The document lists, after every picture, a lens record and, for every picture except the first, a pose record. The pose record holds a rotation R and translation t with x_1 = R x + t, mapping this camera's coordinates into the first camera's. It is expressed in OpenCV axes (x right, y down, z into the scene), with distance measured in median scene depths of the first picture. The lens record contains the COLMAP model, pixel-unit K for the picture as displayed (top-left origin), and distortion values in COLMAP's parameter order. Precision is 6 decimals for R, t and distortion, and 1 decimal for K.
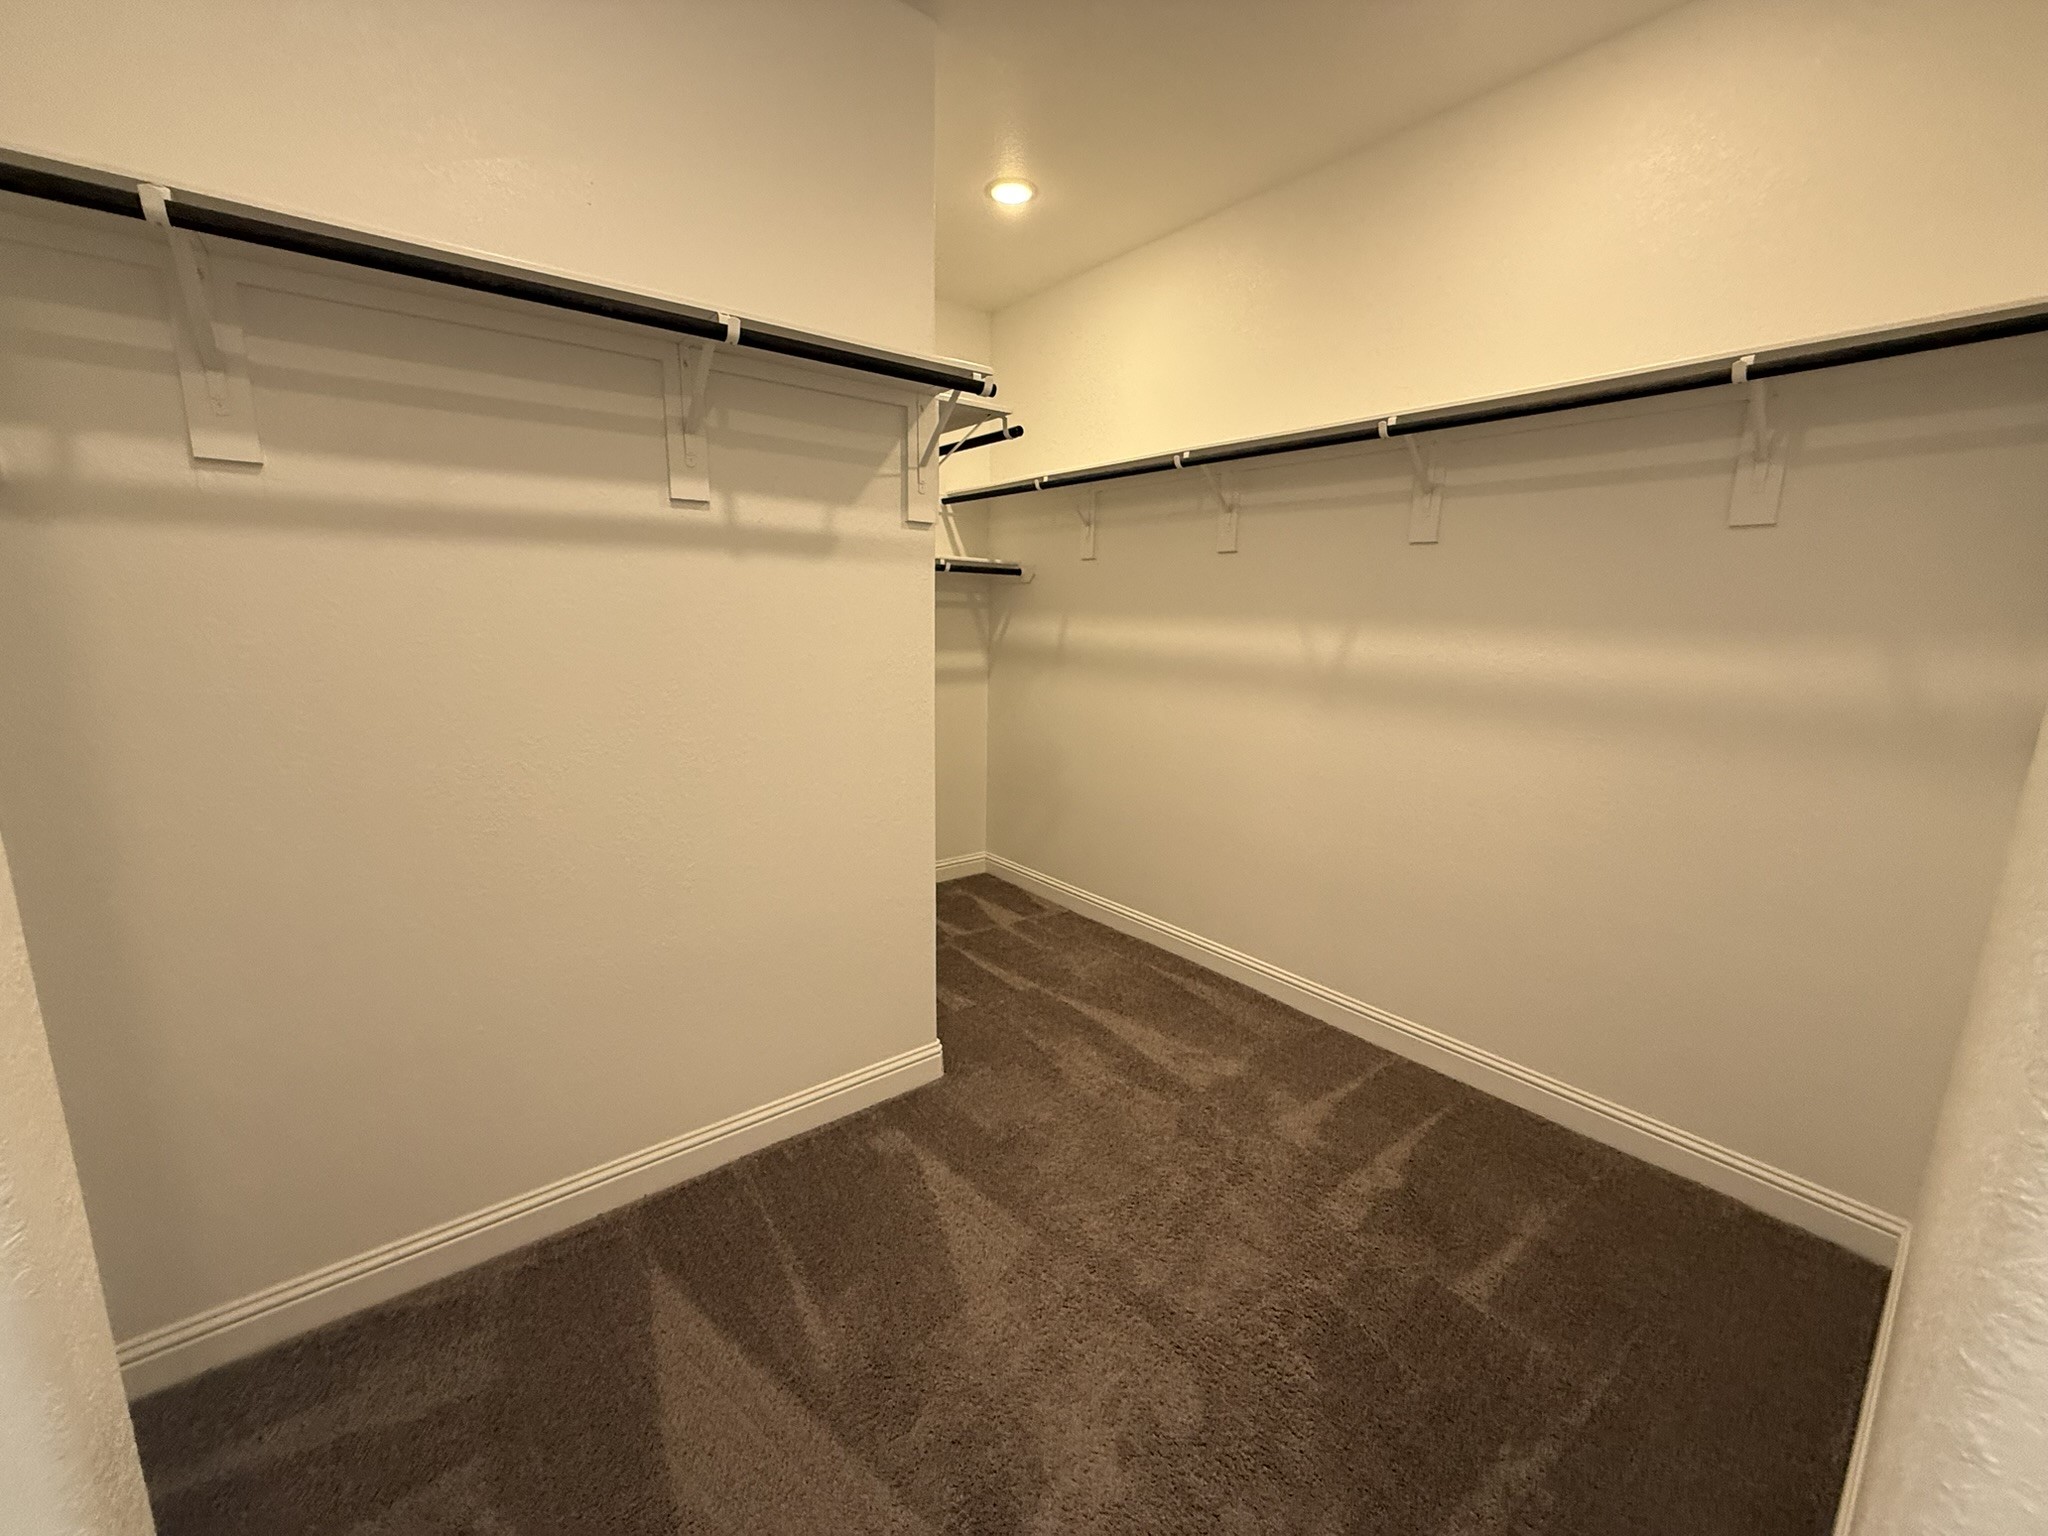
lens RADIAL K [[815.4, 0, 1023.9], [0, 815.4, 766.4], [0, 0, 1]] dist [0.000750, -0.000758]
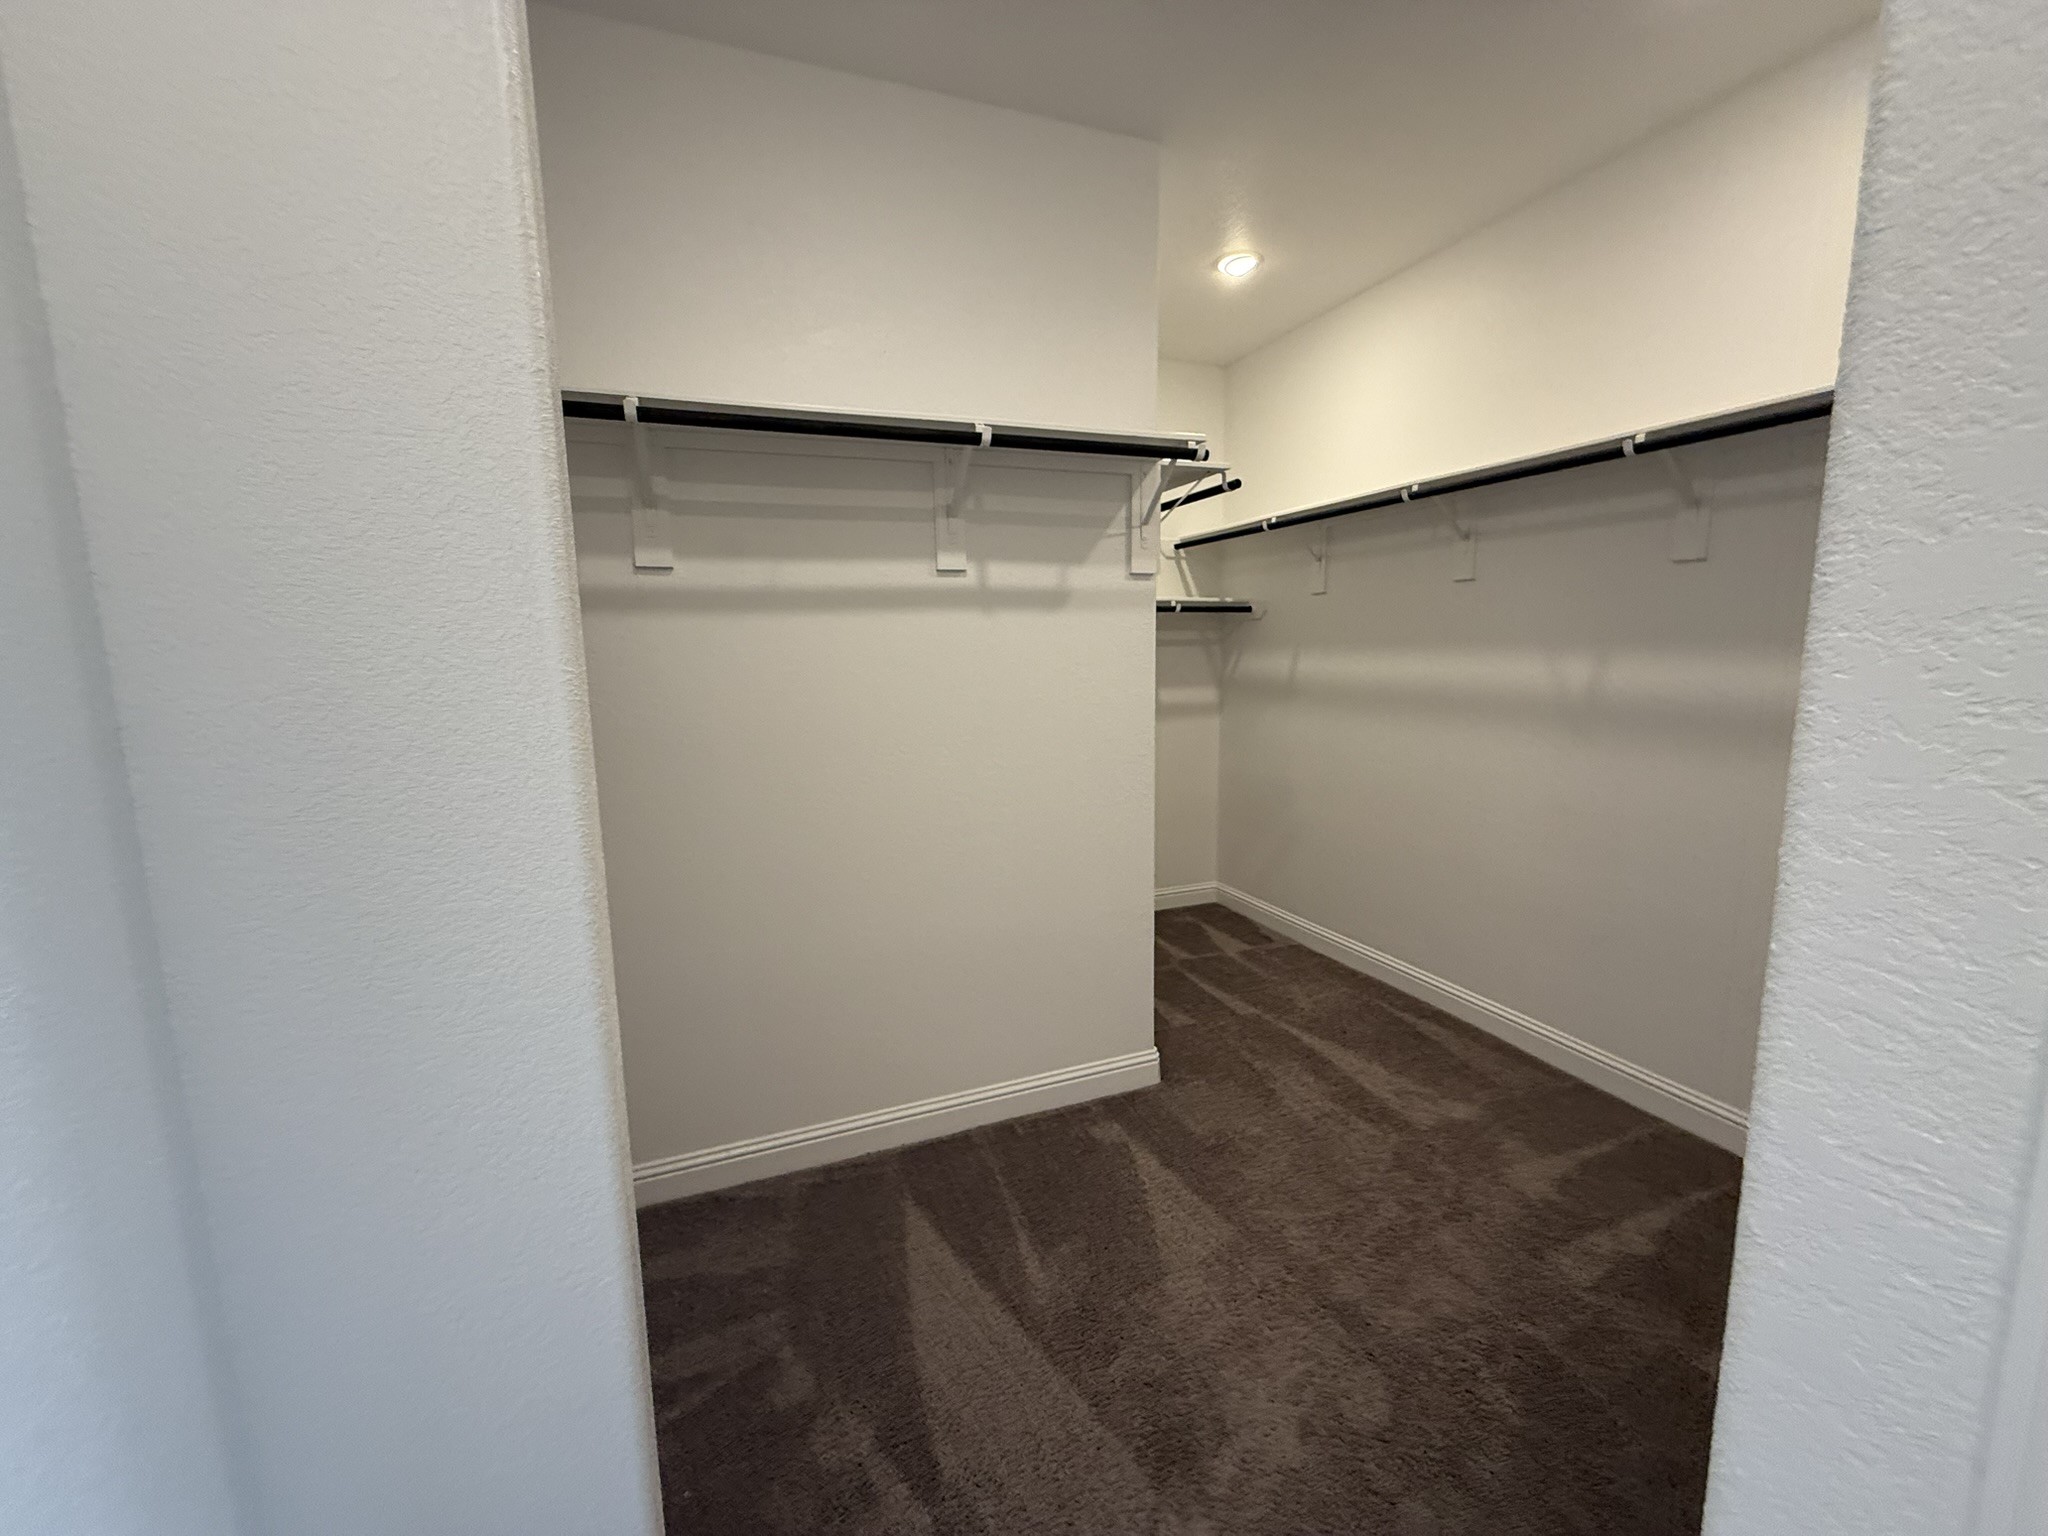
lens RADIAL K [[815.4, 0, 1023.0], [0, 815.4, 767.9], [0, 0, 1]] dist [0.000750, -0.000758]
pose [[0.954945, 0.008509, -0.296661, 0.055073], [-0.021052, 0.999013, -0.039112, 0.016464], [0.296035, 0.043595, 0.954182, -0.116678]]
